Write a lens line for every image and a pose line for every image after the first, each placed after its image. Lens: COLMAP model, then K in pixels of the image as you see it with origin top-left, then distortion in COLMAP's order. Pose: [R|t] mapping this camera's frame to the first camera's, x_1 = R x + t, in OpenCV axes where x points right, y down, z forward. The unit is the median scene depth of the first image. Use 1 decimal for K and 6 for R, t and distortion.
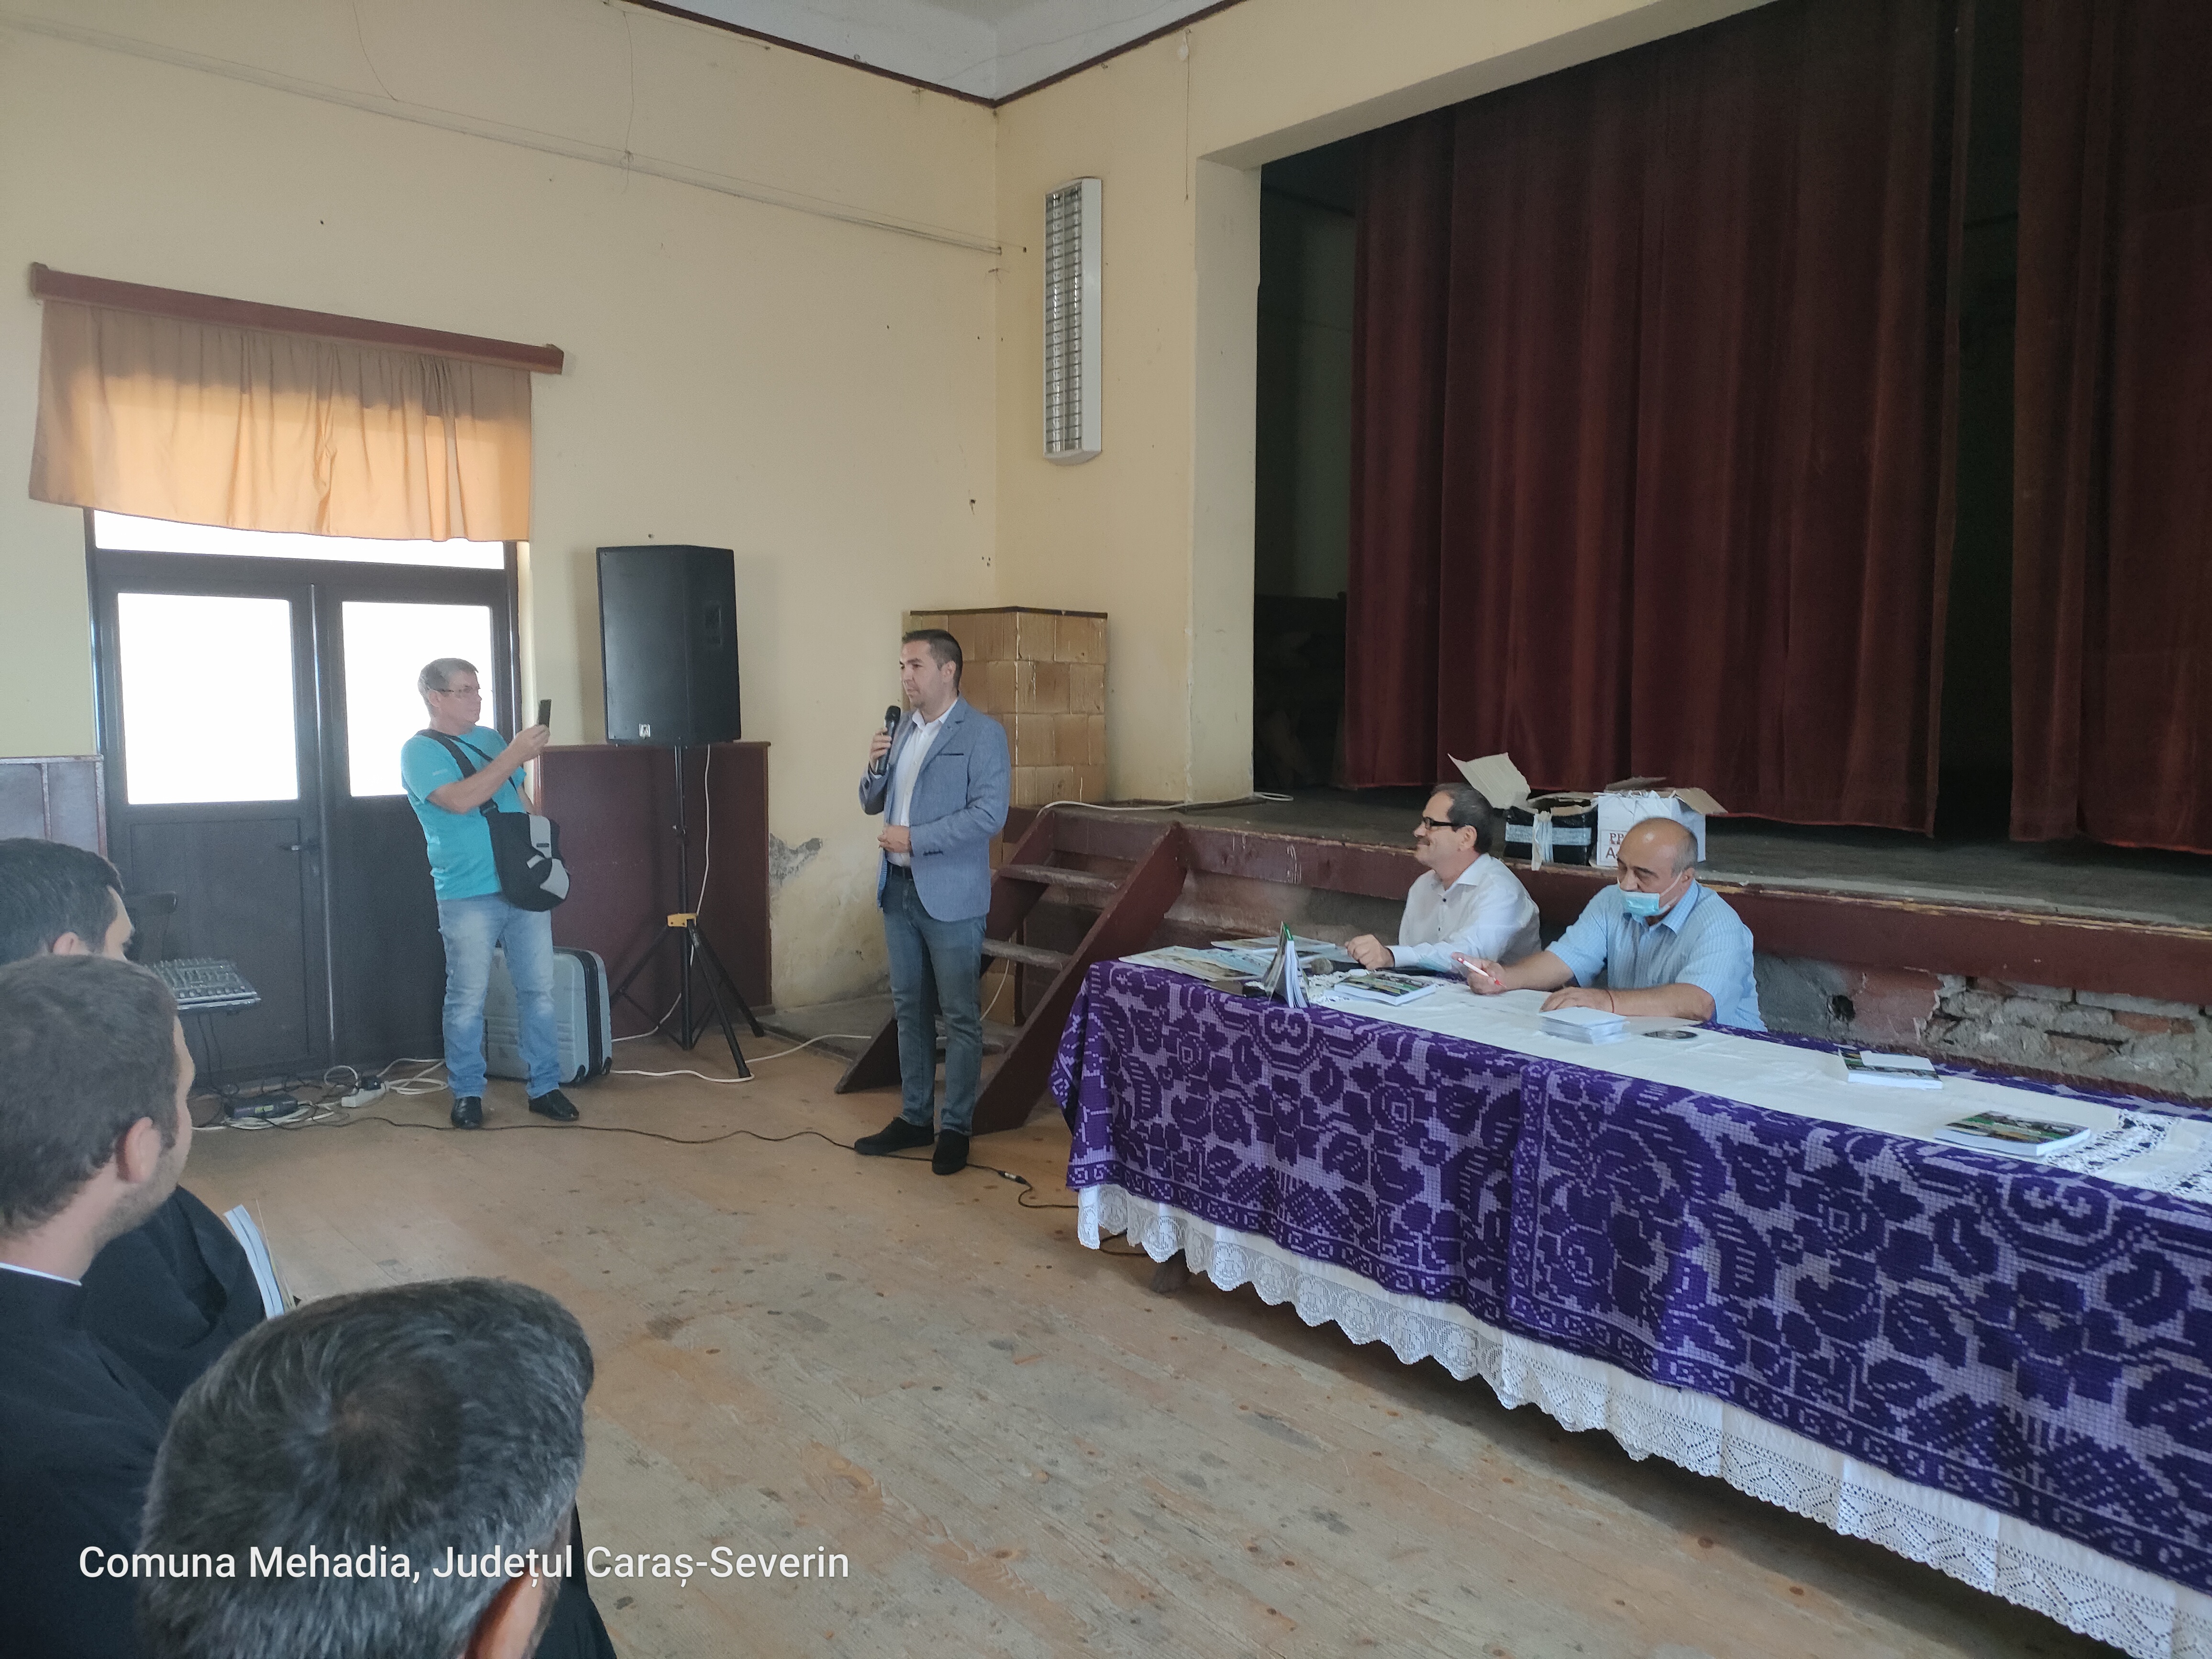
lens RADIAL K [[1610.9, 0, 1106.0], [0, 1610.9, 829.5], [0, 0, 1]] dist [0.064807, -0.053937]
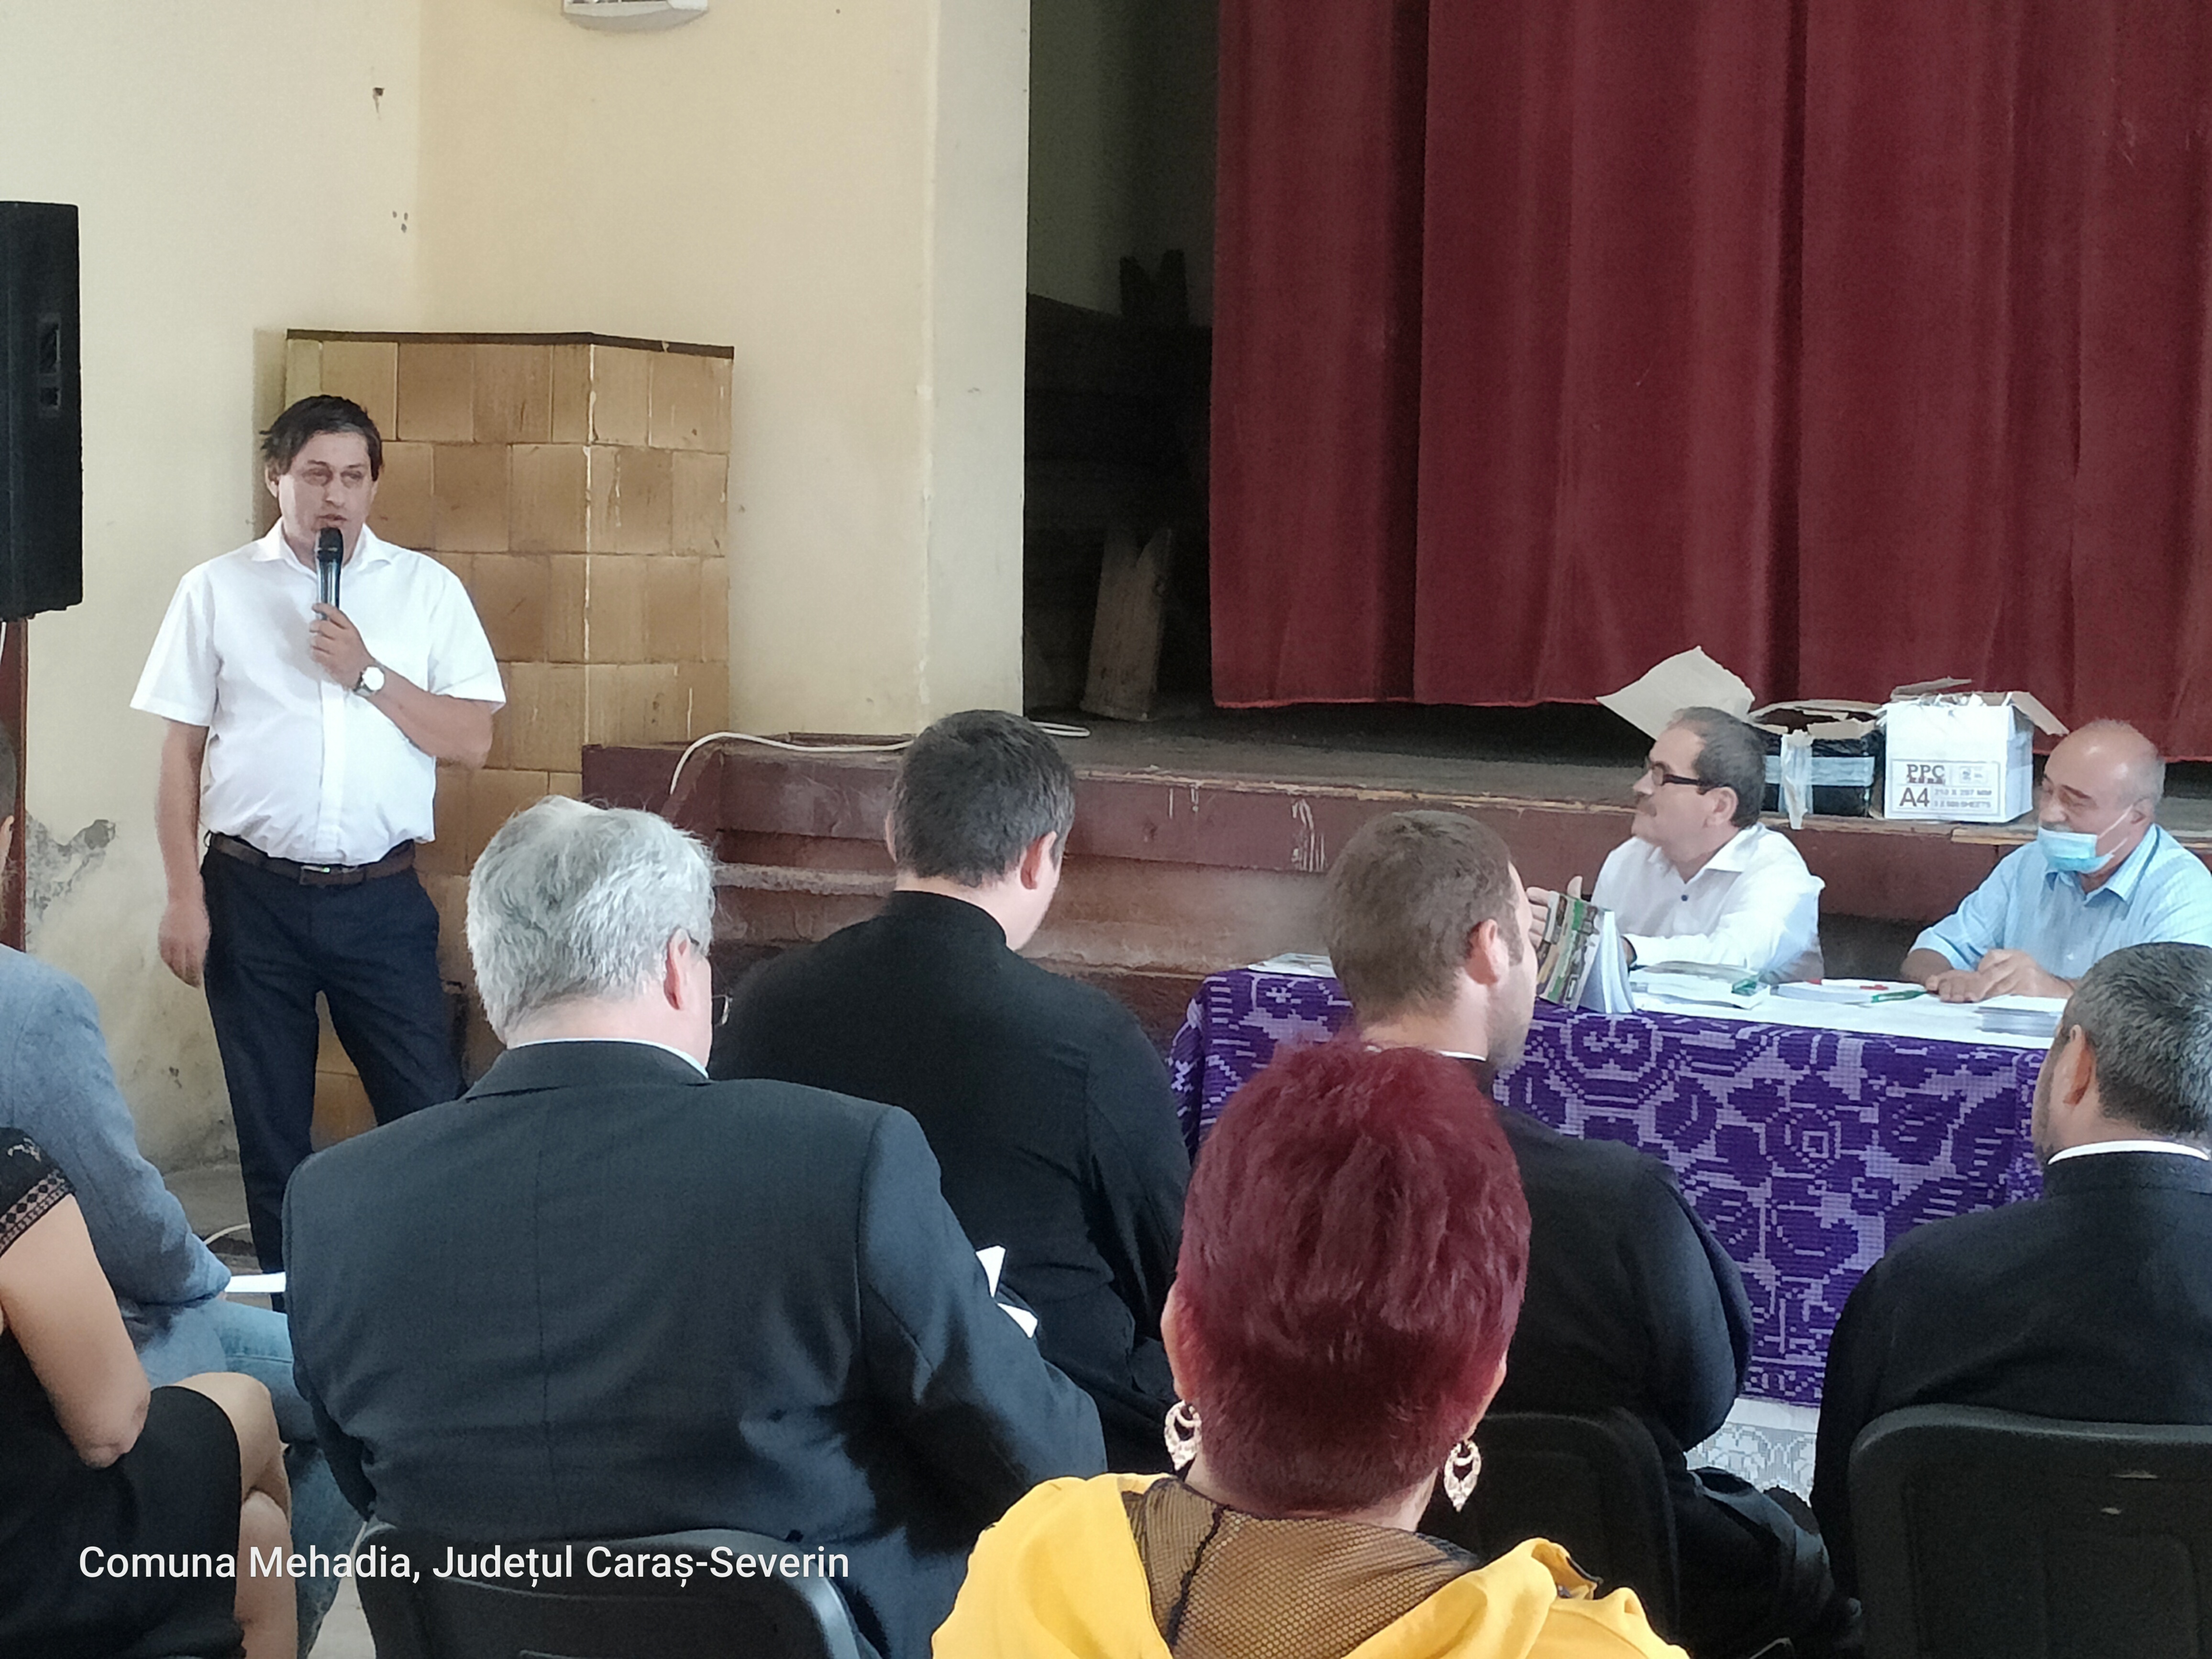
lens RADIAL K [[4771.7, 0, 1106.0], [0, 4771.7, 829.5], [0, 0, 1]] dist [0.052951, -0.290667]
pose [[0.948554, -0.008399, 0.316504, -0.698026], [0.012632, 0.999856, -0.011327, 0.055621], [-0.316364, 0.014742, 0.948523, -0.780572]]
